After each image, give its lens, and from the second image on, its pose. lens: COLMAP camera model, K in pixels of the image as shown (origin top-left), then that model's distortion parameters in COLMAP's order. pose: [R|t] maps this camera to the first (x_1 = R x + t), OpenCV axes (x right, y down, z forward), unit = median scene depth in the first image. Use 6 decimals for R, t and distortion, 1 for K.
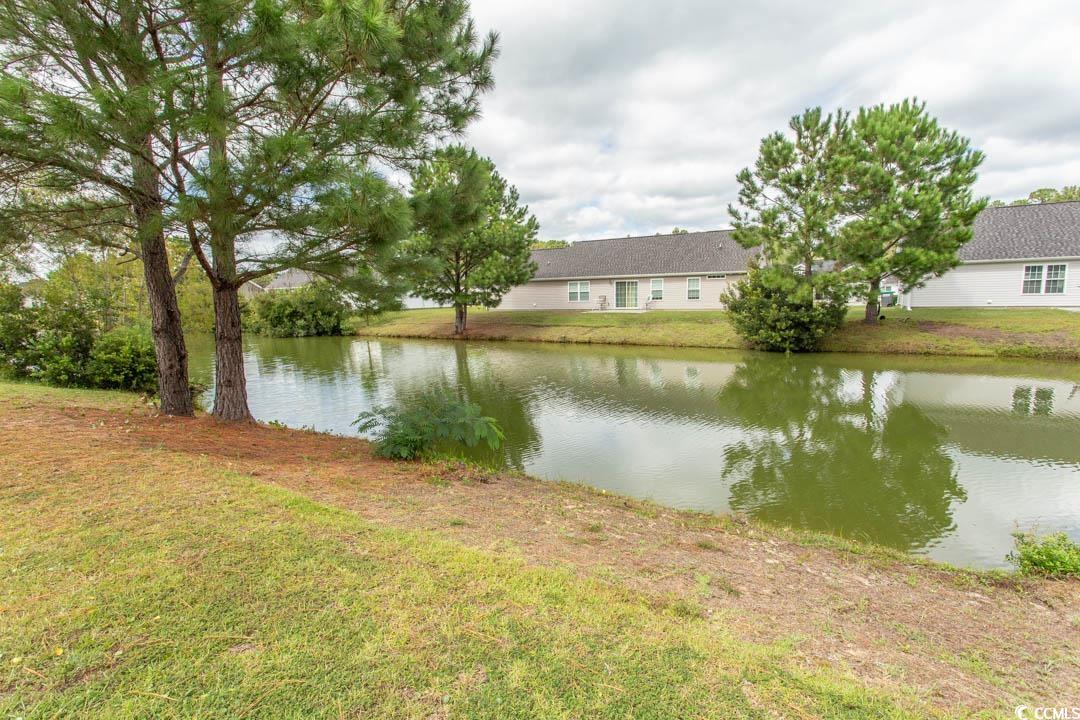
lens RADIAL K [[511.5, 0, 534.8], [0, 511.5, 356.9], [0, 0, 1]] dist [0.002129, 0.000782]
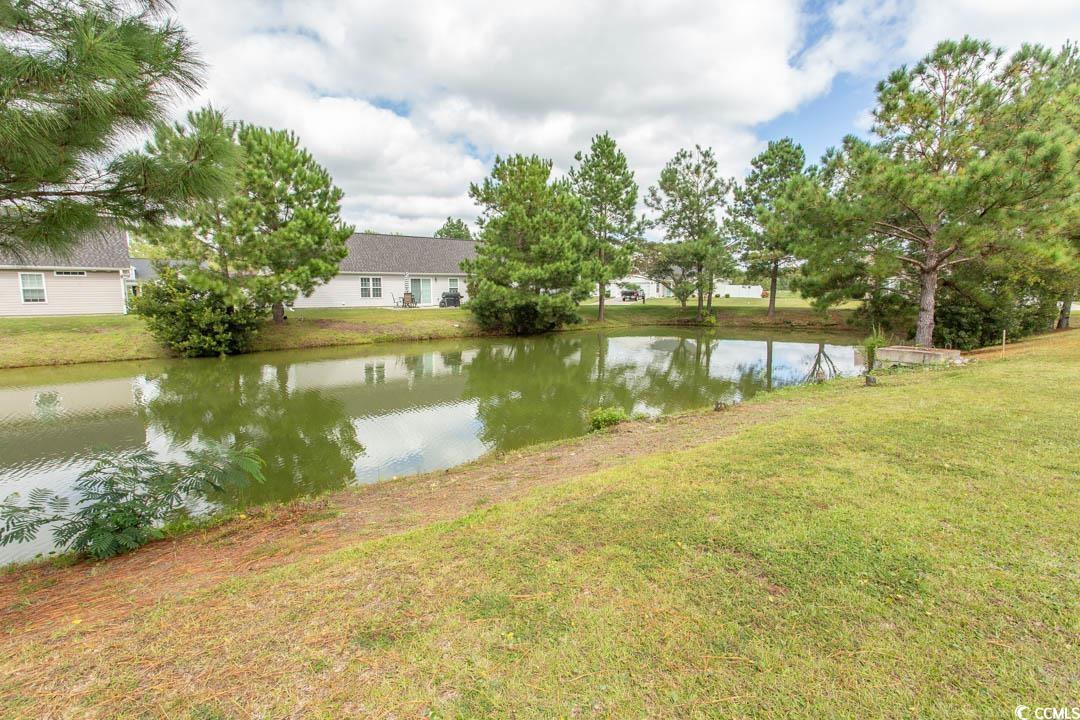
lens RADIAL K [[511.5, 0, 534.8], [0, 511.5, 356.9], [0, 0, 1]] dist [0.002129, 0.000782]
pose [[0.349887, -0.101423, 0.931285, -0.203084], [0.105976, 0.992026, 0.068223, -0.010385], [-0.930778, 0.074823, 0.357845, 0.093214]]
